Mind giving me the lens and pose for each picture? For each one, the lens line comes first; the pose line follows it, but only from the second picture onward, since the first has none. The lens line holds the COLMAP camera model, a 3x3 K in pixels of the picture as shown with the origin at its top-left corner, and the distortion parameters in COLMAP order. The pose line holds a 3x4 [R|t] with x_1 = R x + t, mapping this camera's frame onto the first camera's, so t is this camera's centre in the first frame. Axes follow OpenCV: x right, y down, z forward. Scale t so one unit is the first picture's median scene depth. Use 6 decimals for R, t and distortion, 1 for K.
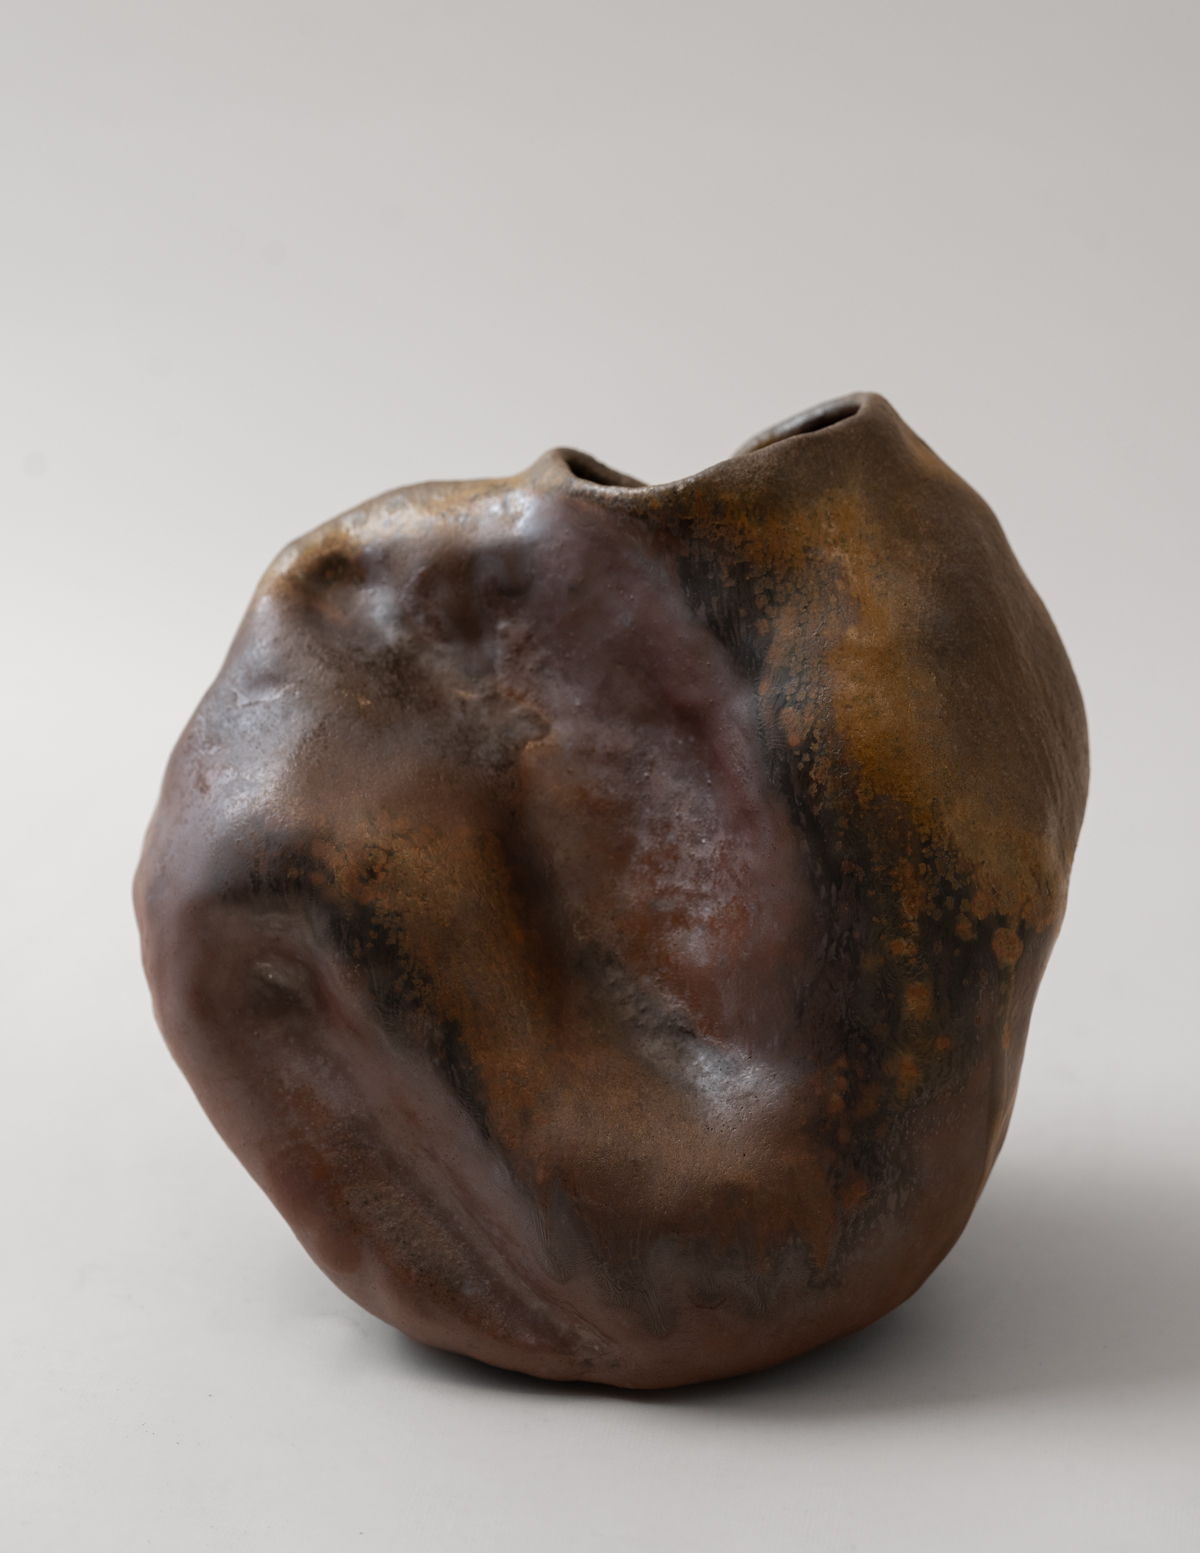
lens RADIAL K [[5834.7, 0, 600.0], [0, 5834.7, 776.5], [0, 0, 1]] dist [0.016355, 1.487124]
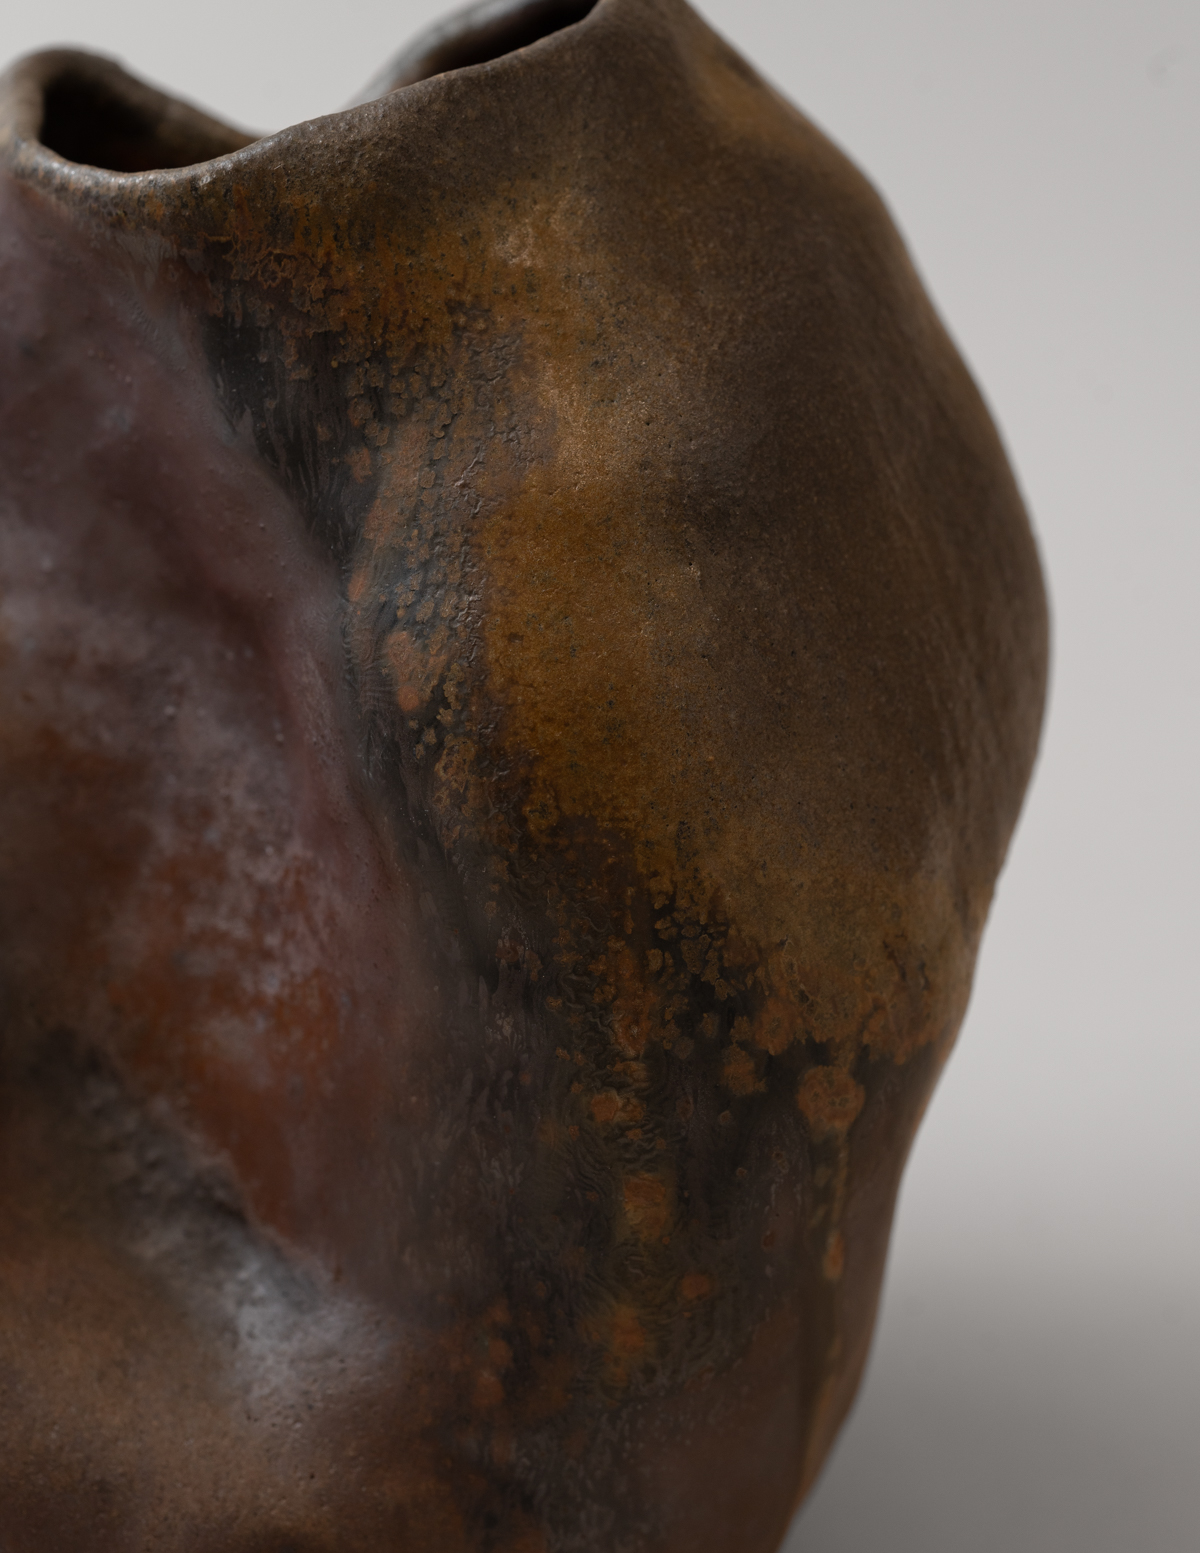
lens RADIAL K [[5834.7, 0, 600.0], [0, 5834.7, 776.5], [0, 0, 1]] dist [0.016355, 1.487124]
pose [[0.994029, 0.034244, -0.103602, 0.101430], [-0.015088, 0.983494, 0.180313, -0.090115], [0.108066, -0.177673, 0.978138, 0.502911]]
